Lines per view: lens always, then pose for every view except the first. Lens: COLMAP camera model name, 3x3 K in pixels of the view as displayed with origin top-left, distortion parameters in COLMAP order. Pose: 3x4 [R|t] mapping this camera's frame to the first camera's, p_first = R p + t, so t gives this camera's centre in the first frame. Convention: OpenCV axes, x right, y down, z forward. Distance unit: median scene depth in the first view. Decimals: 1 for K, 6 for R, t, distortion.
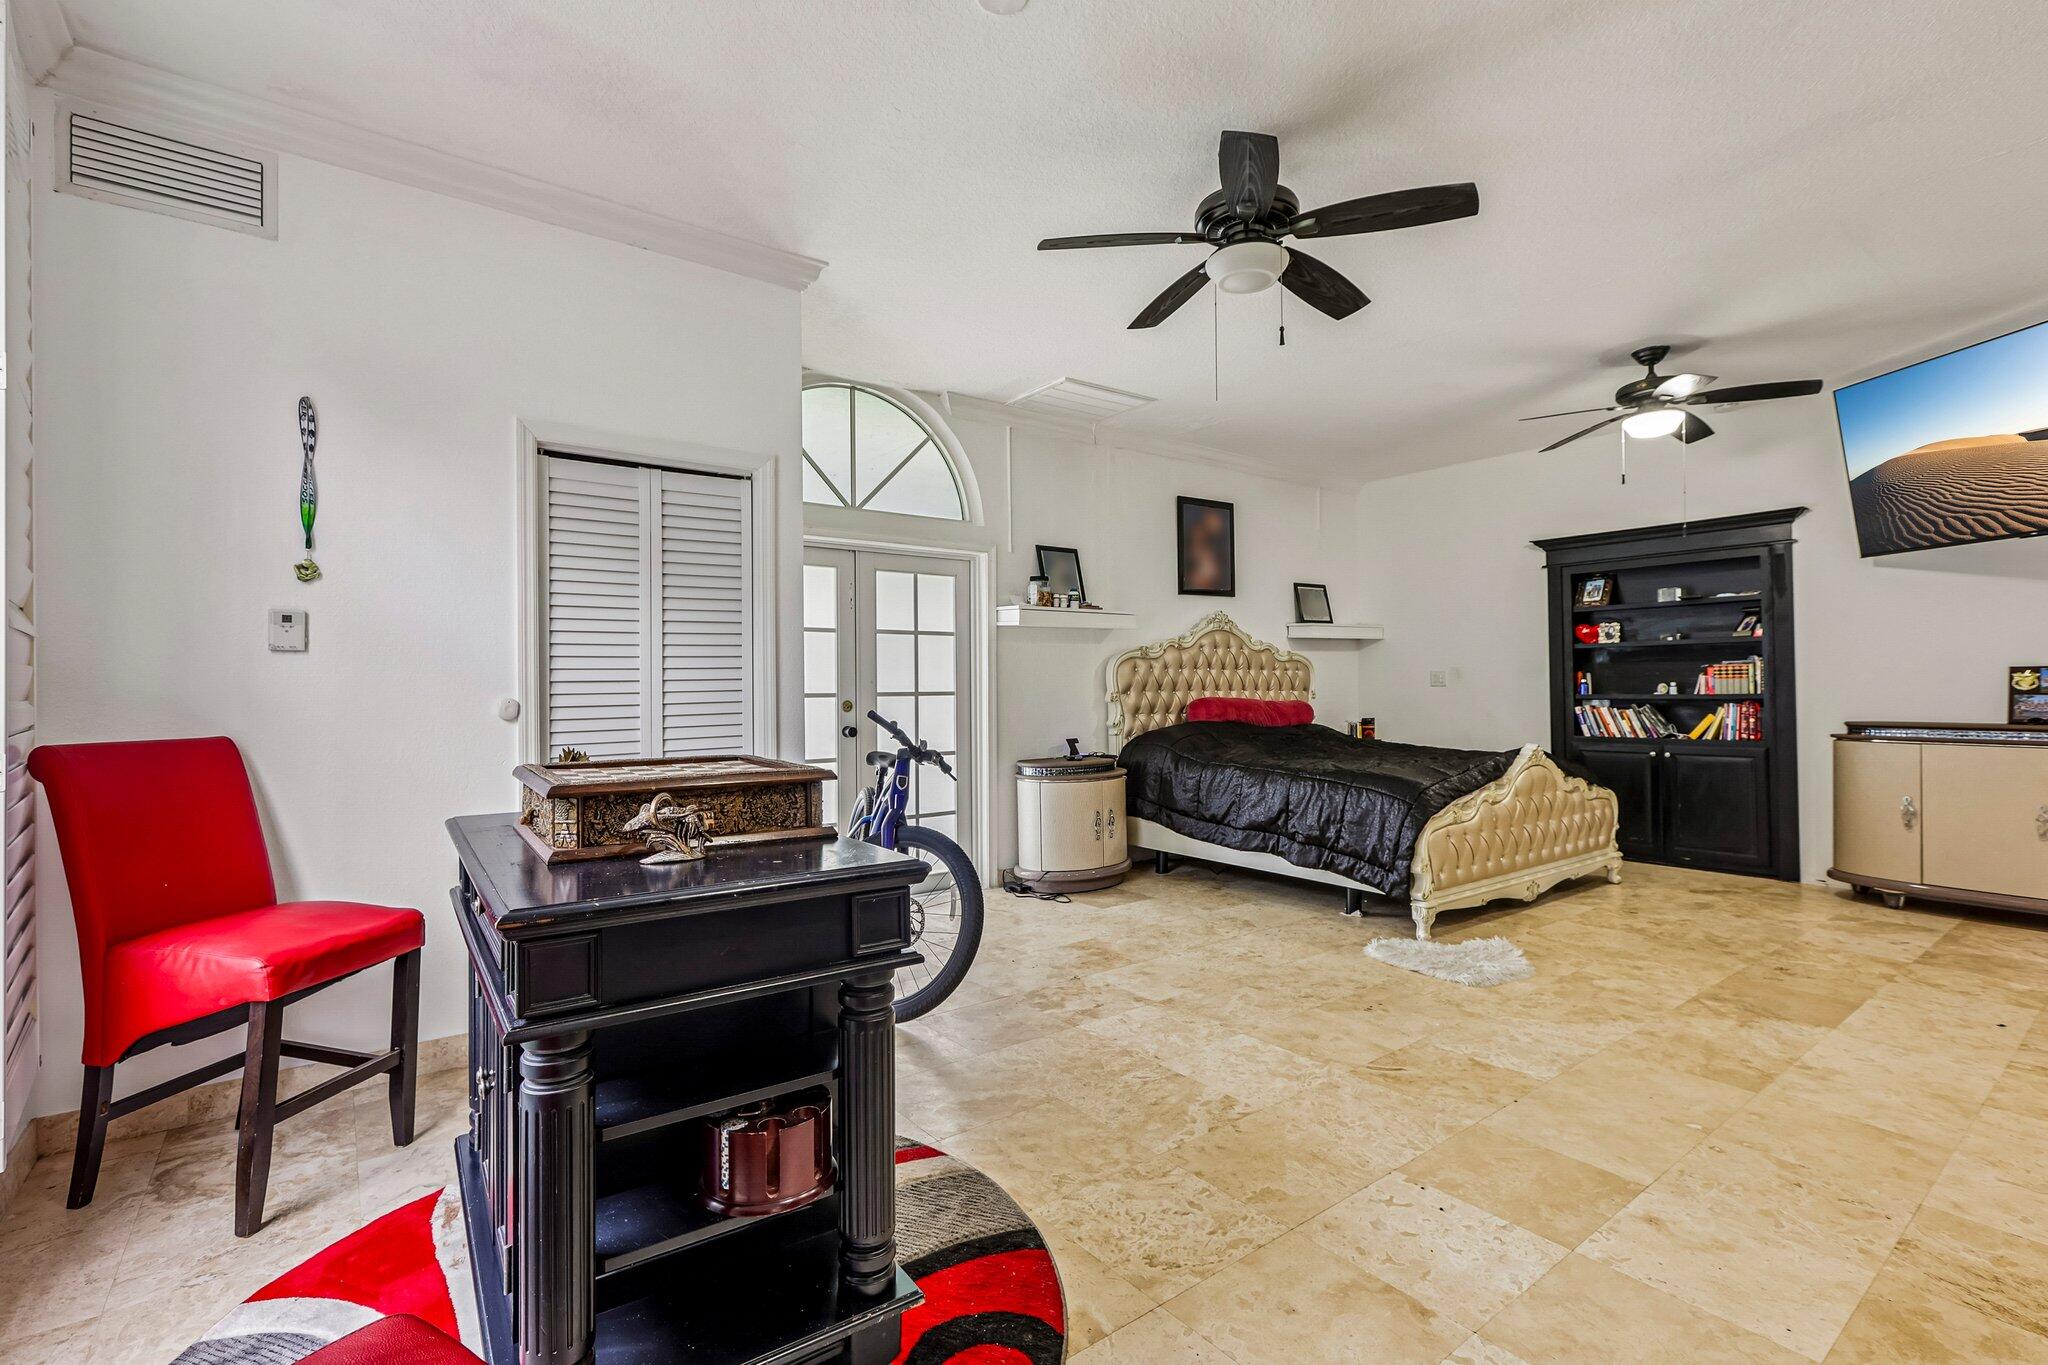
lens RADIAL K [[934.1, 0, 1031.5], [0, 934.1, 679.1], [0, 0, 1]] dist [0.007018, 0.001658]
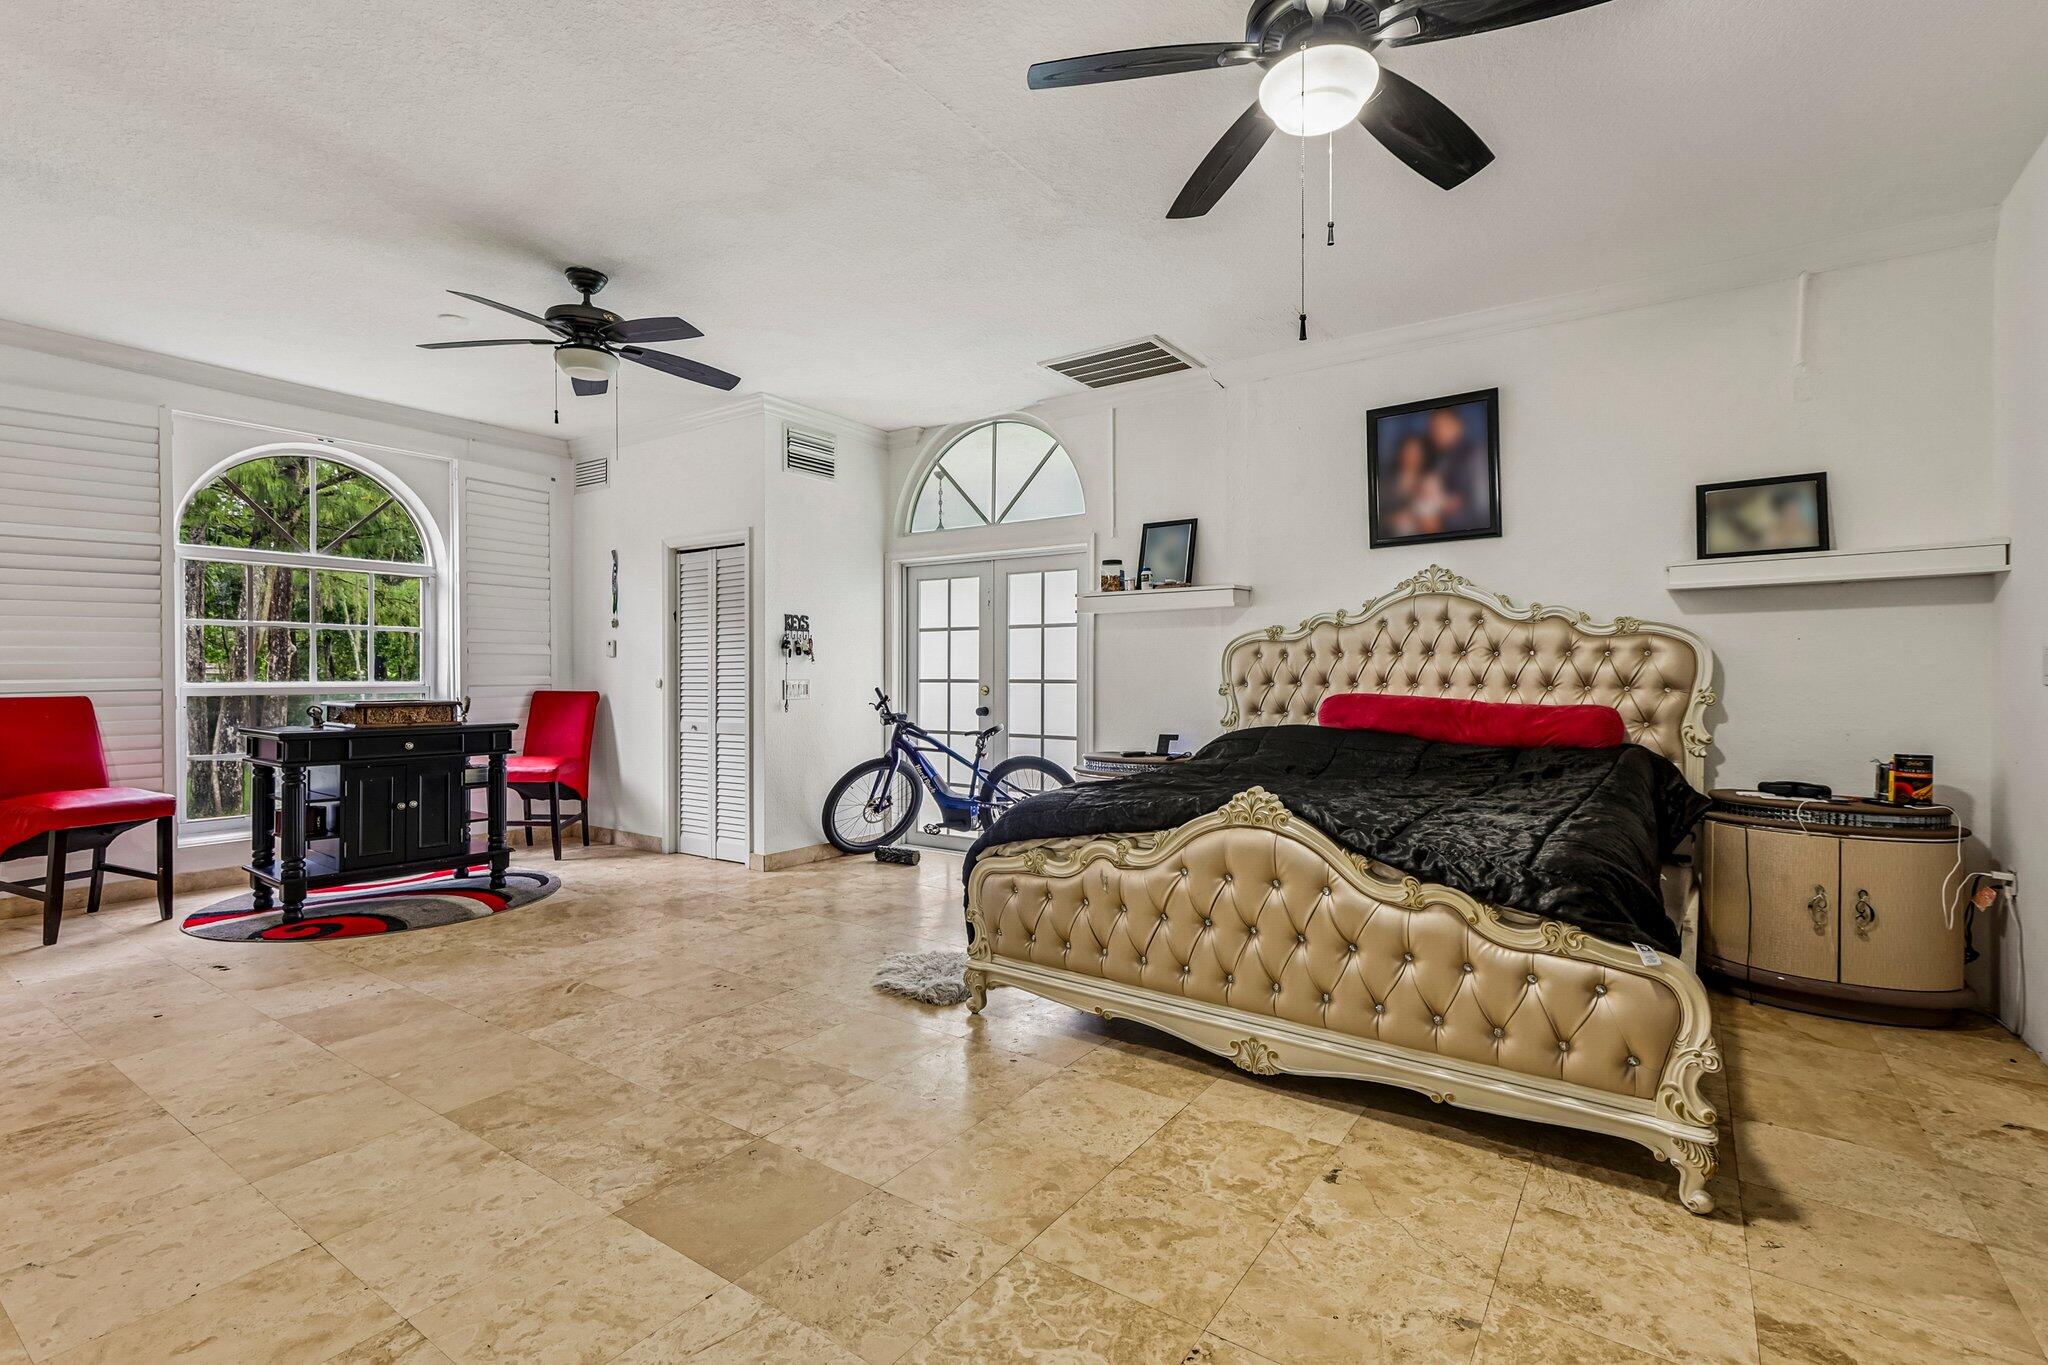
lens RADIAL K [[934.1, 0, 1020.7], [0, 934.1, 679.0], [0, 0, 1]] dist [0.007018, 0.001658]
pose [[0.299133, 0.011348, -0.954144, 1.040504], [0.000923, 0.999925, 0.012182, -0.000292], [0.954211, -0.004524, 0.299100, 0.726174]]
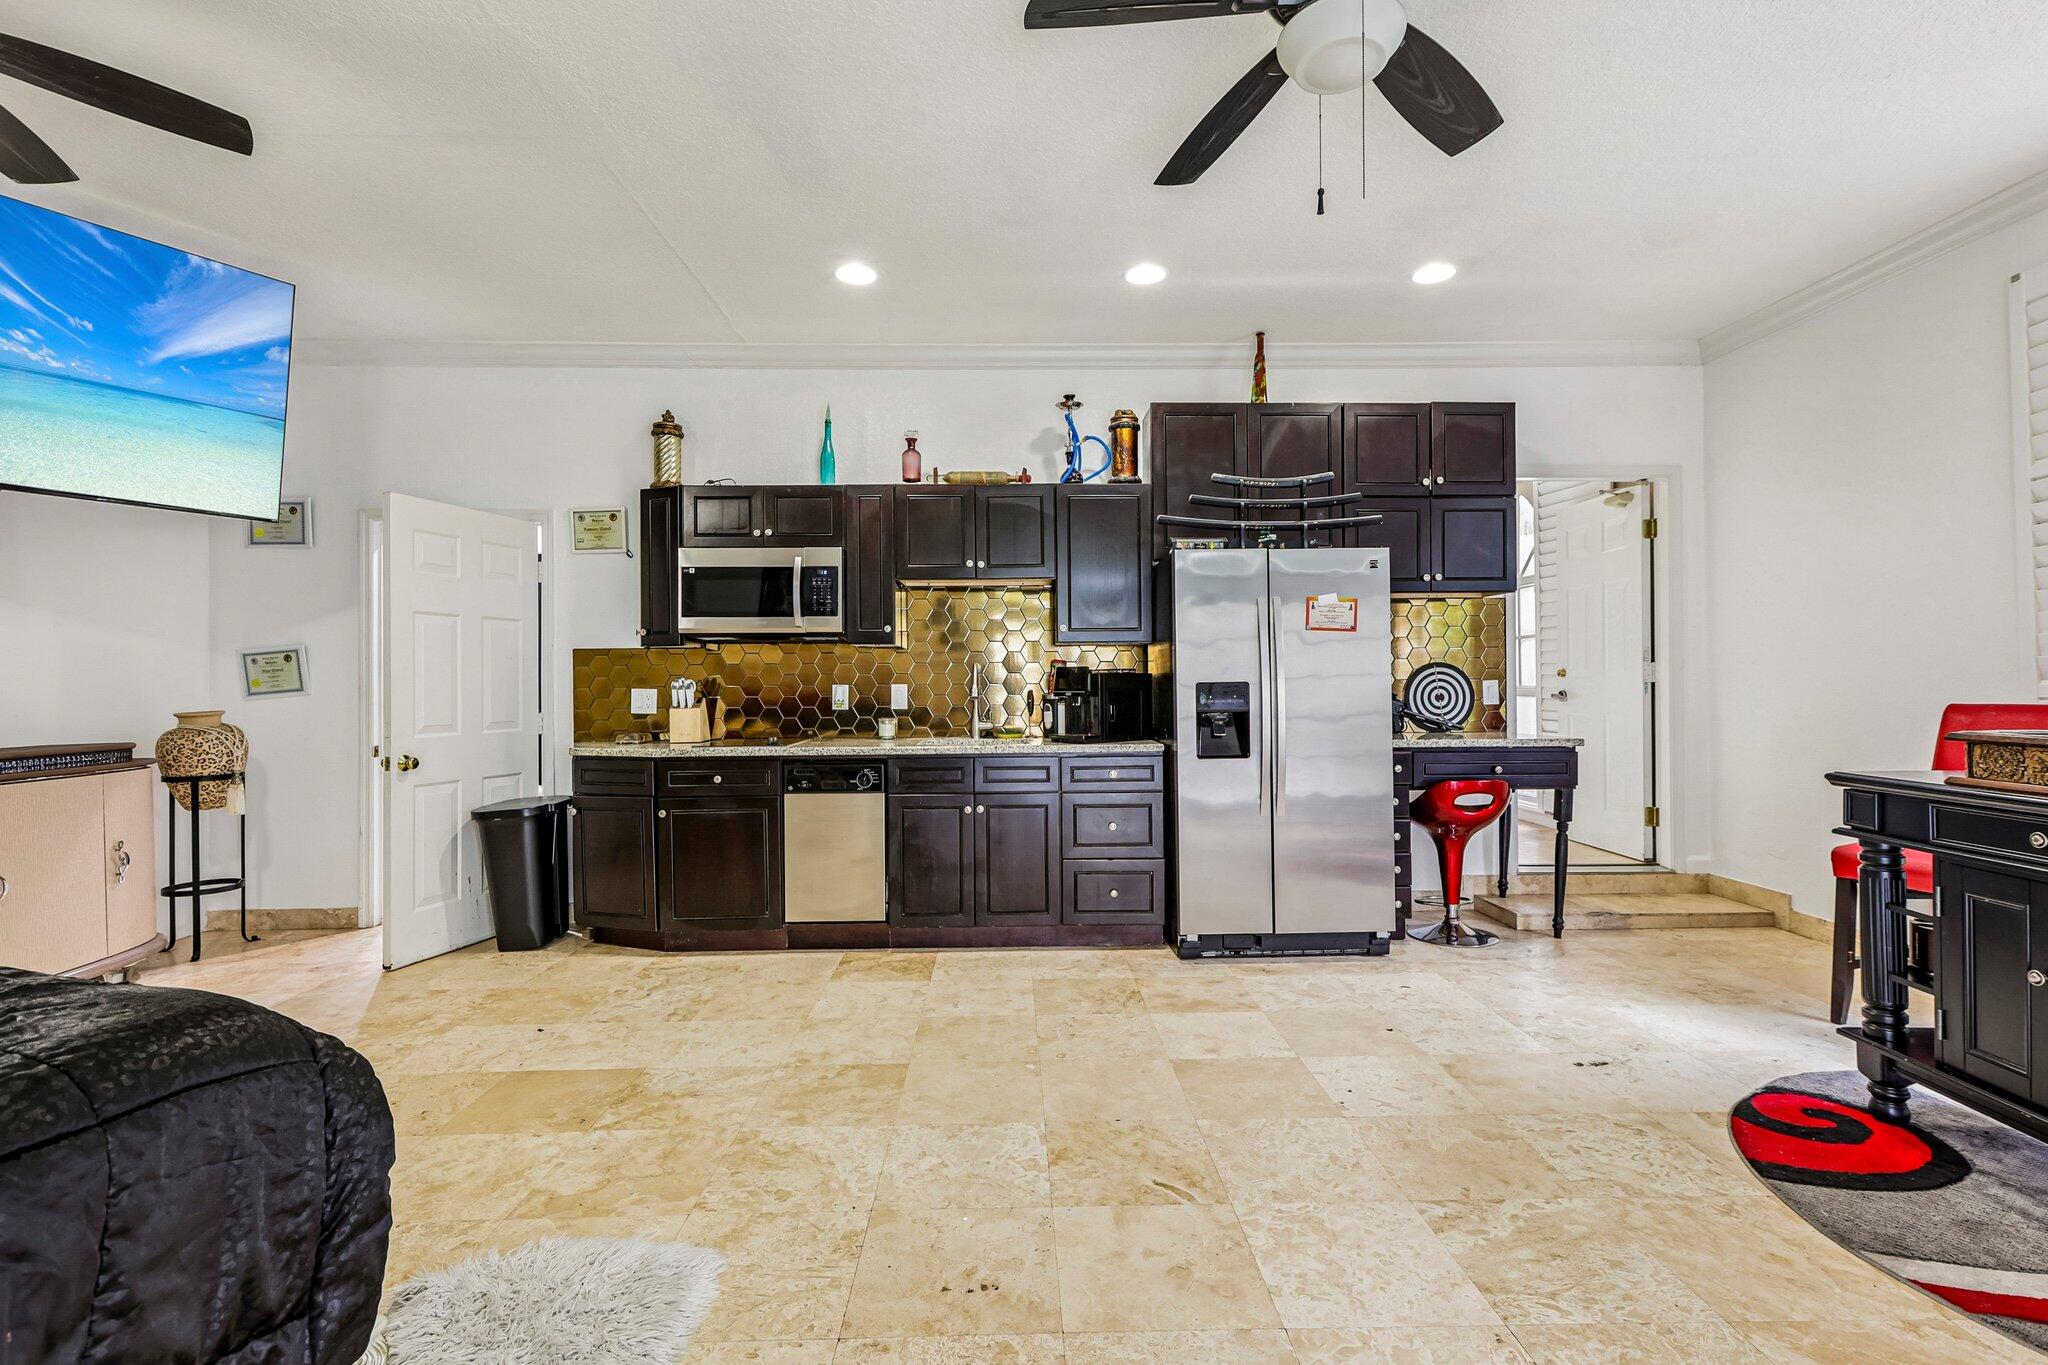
lens RADIAL K [[934.1, 0, 1023.5], [0, 934.1, 683.8], [0, 0, 1]] dist [0.007018, 0.001658]
pose [[-0.804161, 0.013549, 0.594257, 0.015090], [0.012417, 0.999905, -0.005995, 0.008499], [-0.594282, 0.002558, -0.804253, 1.016905]]
